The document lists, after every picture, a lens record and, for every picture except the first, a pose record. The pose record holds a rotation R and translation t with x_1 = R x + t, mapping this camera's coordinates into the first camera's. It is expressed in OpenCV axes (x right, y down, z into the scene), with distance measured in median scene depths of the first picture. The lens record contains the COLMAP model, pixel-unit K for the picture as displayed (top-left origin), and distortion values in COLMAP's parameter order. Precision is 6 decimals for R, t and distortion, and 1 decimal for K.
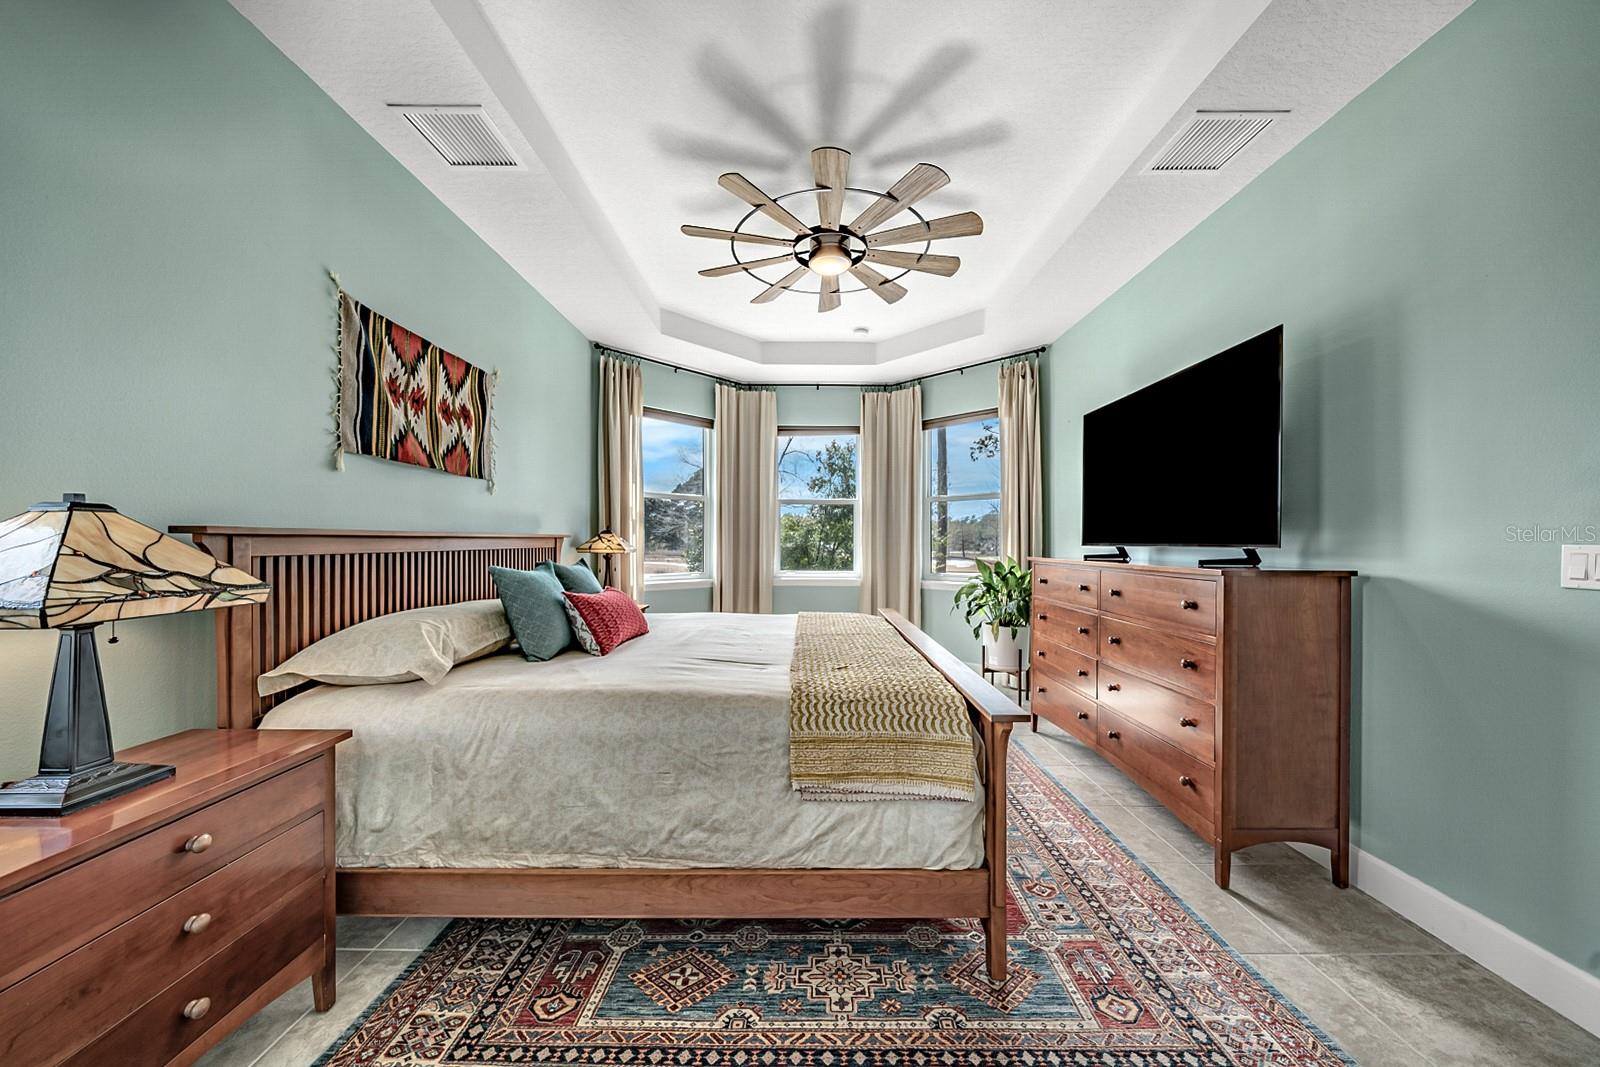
lens RADIAL K [[540.3, 0, 805.2], [0, 540.3, 541.4], [0, 0, 1]] dist [-0.007776, -0.000800]
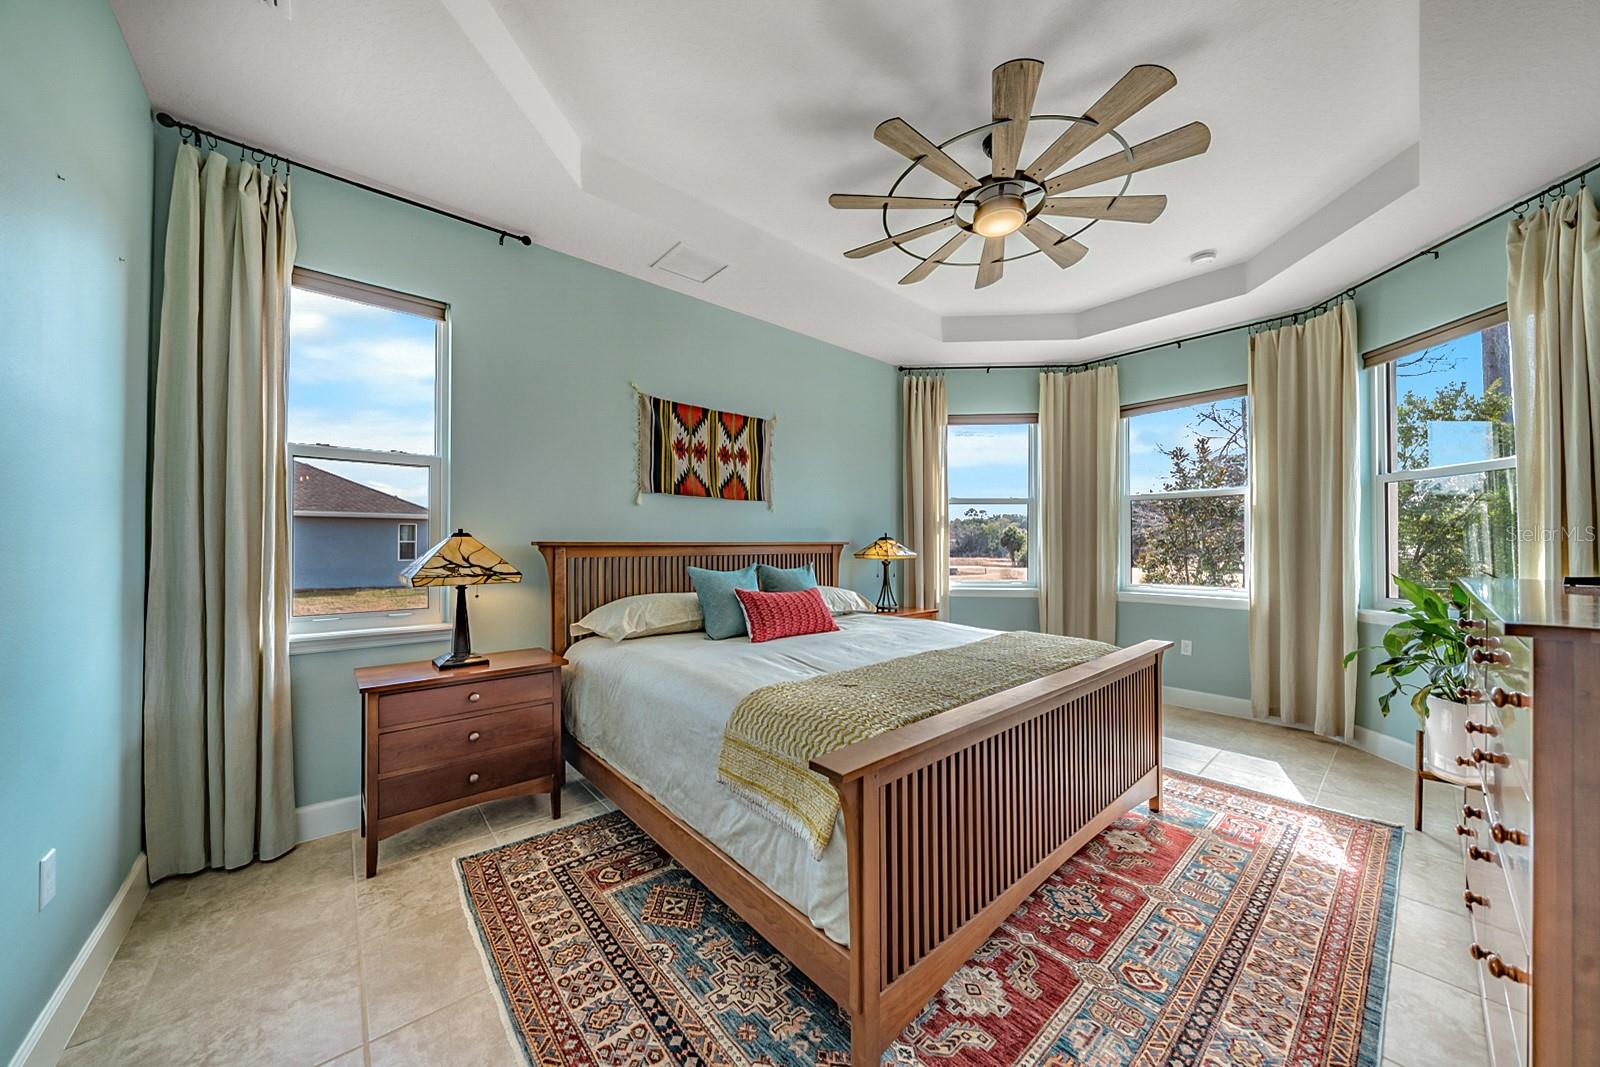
lens RADIAL K [[540.3, 0, 813.0], [0, 540.3, 542.0], [0, 0, 1]] dist [-0.007776, -0.000800]
pose [[0.667766, -0.008504, -0.744323, 0.618184], [0.003043, 0.999958, -0.008695, -0.005336], [0.744365, 0.003541, 0.667763, 0.282190]]
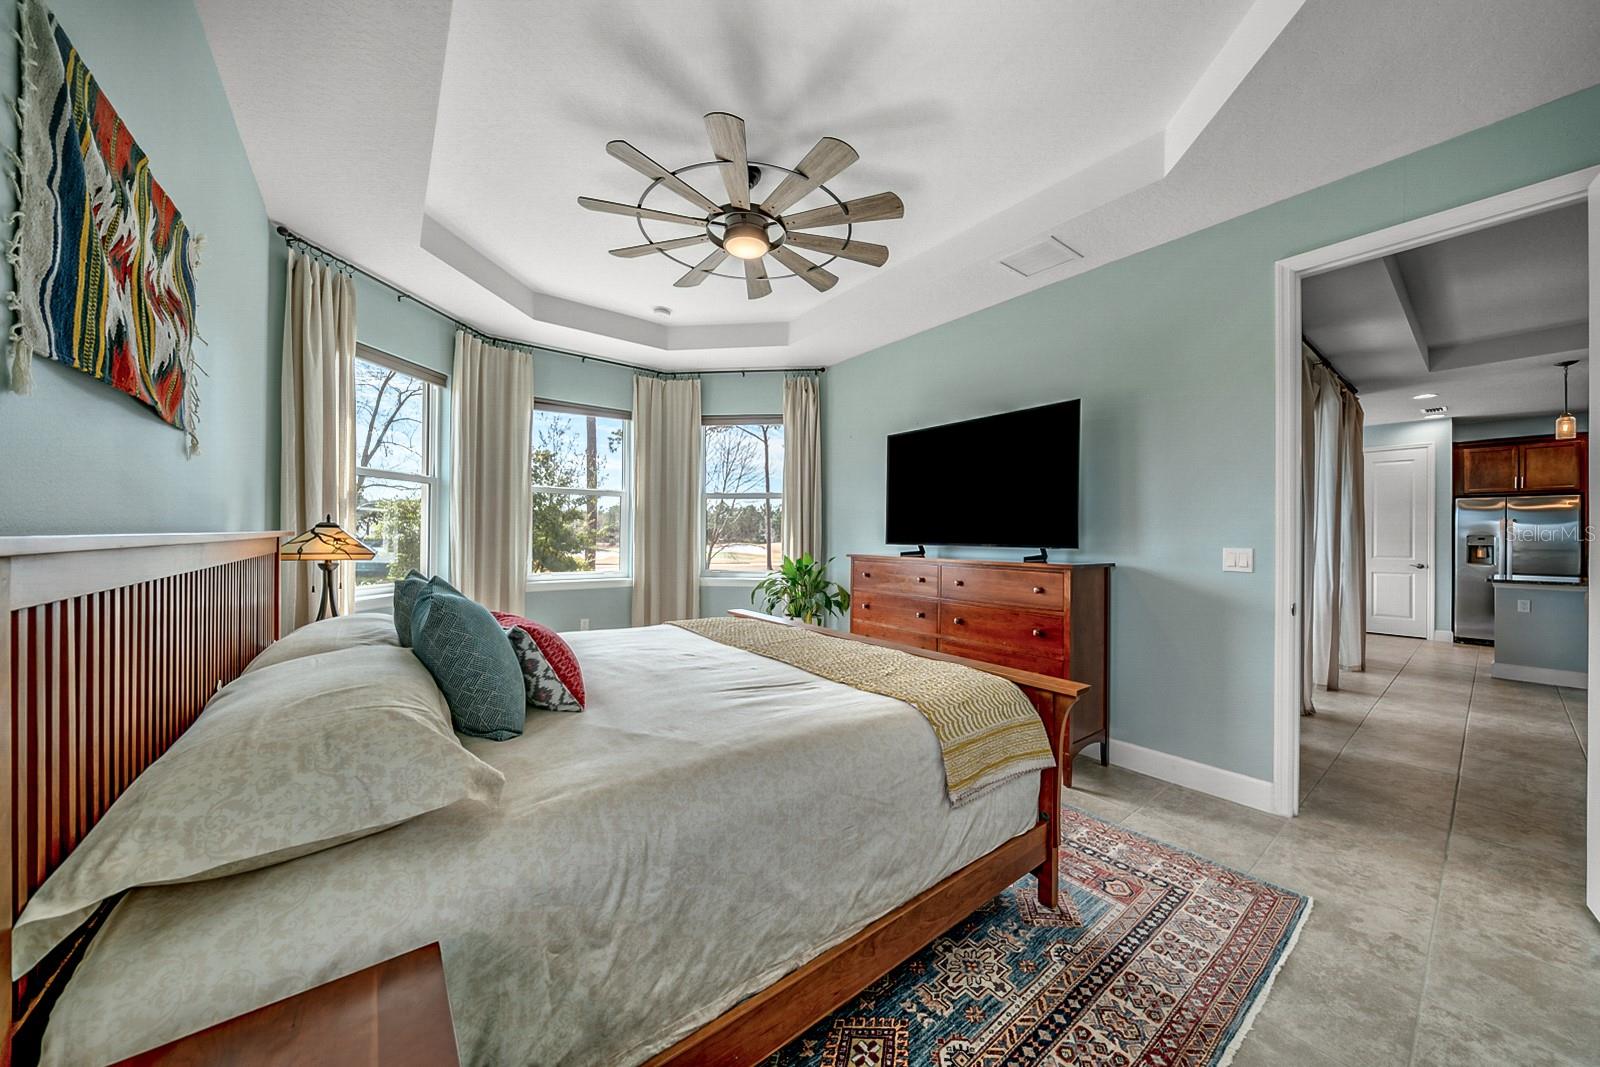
lens RADIAL K [[540.3, 0, 804.3], [0, 540.3, 533.3], [0, 0, 1]] dist [-0.007776, -0.000800]
pose [[0.790316, 0.006710, 0.612662, -0.575670], [-0.007226, 0.999973, -0.001631, -0.021043], [-0.612656, -0.003138, 0.790343, 0.258267]]
